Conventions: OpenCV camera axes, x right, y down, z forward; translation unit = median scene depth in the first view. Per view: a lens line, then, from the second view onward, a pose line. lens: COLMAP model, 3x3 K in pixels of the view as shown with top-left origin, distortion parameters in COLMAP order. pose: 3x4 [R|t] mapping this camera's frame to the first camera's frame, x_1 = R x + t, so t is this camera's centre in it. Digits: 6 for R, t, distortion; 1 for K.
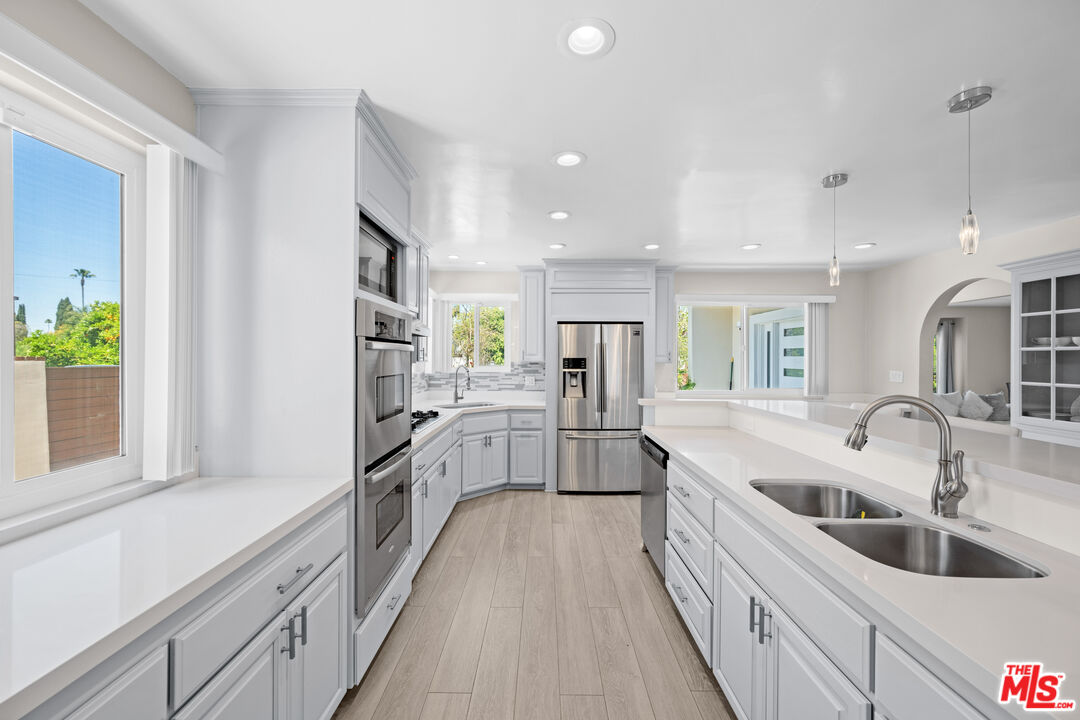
lens RADIAL K [[424.1, 0, 538.4], [0, 424.1, 361.4], [0, 0, 1]] dist [-0.003120, -0.000112]
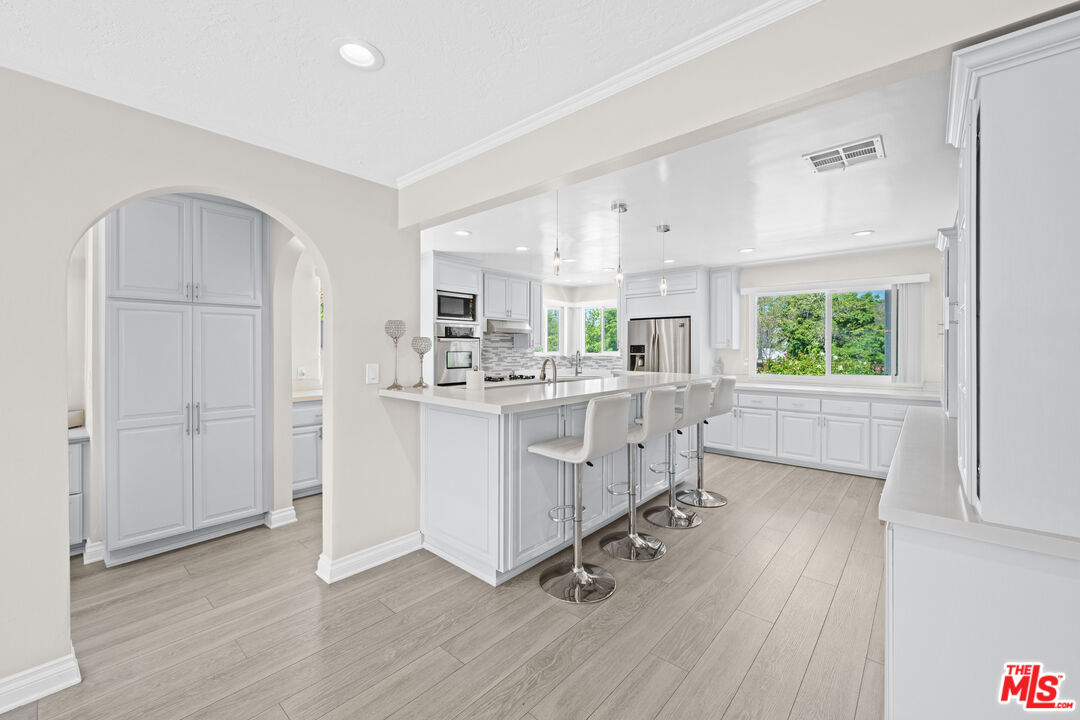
lens RADIAL K [[424.1, 0, 542.5], [0, 424.1, 353.0], [0, 0, 1]] dist [-0.003120, -0.000112]
pose [[0.757236, 0.003664, -0.653131, 0.748189], [-0.003774, 0.999992, 0.001234, 0.016598], [0.653130, 0.001531, 0.757244, -0.235447]]
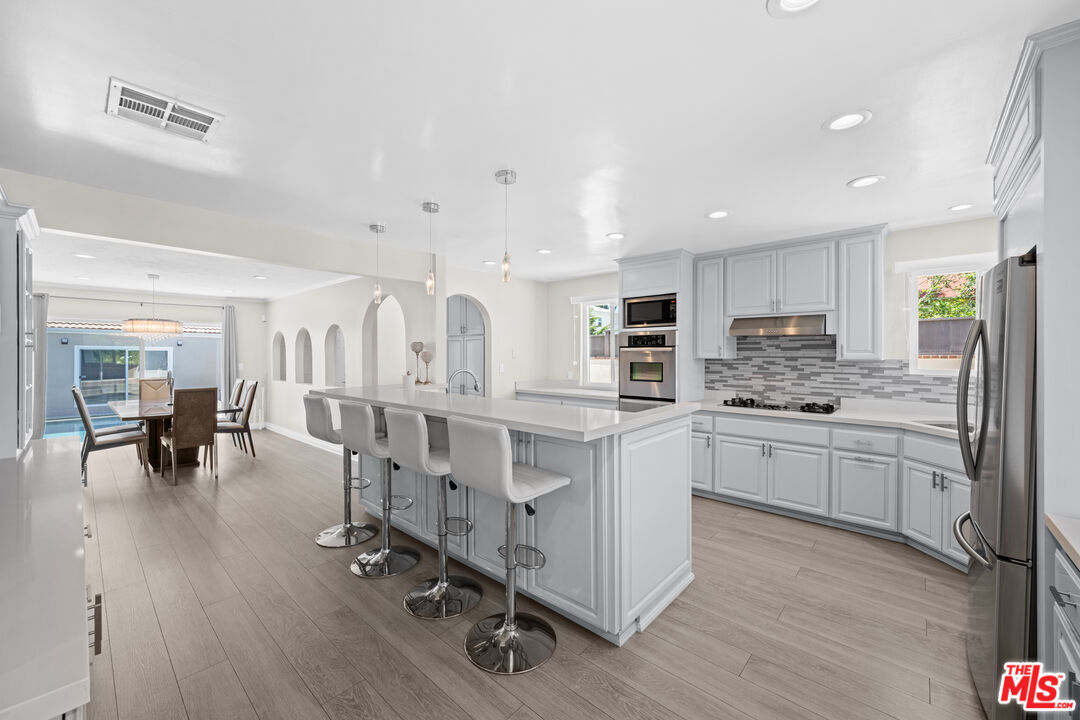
lens RADIAL K [[424.1, 0, 542.9], [0, 424.1, 354.8], [0, 0, 1]] dist [-0.003120, -0.000112]
pose [[-0.656723, -0.001126, -0.754131, 0.759660], [-0.009229, 0.999936, 0.006543, -0.007136], [0.754076, 0.011256, -0.656691, 0.934323]]
